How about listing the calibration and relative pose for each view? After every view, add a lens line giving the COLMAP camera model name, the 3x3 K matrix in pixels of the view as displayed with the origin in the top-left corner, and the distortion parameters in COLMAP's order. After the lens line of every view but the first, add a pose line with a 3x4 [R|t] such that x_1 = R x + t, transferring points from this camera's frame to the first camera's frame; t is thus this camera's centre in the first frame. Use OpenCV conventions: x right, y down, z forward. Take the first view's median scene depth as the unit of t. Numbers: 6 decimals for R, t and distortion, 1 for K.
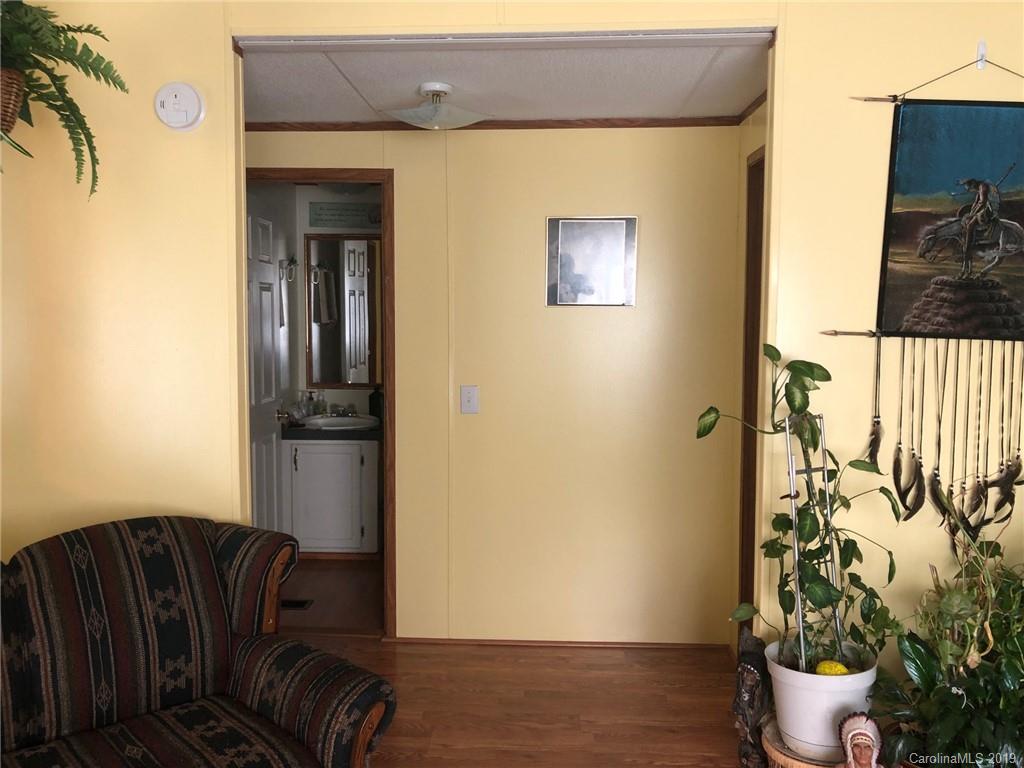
lens RADIAL K [[810.6, 0, 512.0], [0, 810.6, 384.0], [0, 0, 1]] dist [-0.031313, 0.036200]
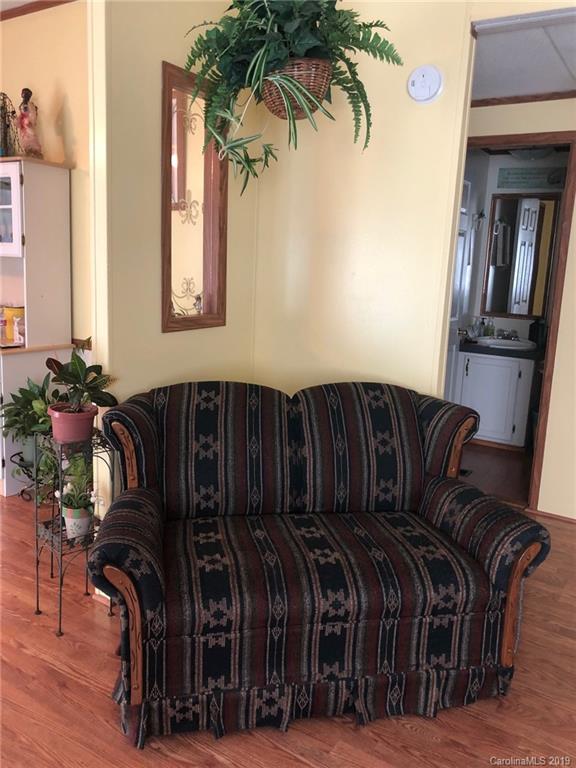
lens RADIAL K [[607.9, 0, 288.0], [0, 607.9, 384.0], [0, 0, 1]] dist [-0.031313, 0.036200]
pose [[0.868417, 0.122816, -0.480383, -0.072672], [-0.083728, 0.991248, 0.102066, 0.075414], [0.488713, -0.048414, 0.871100, -0.016293]]
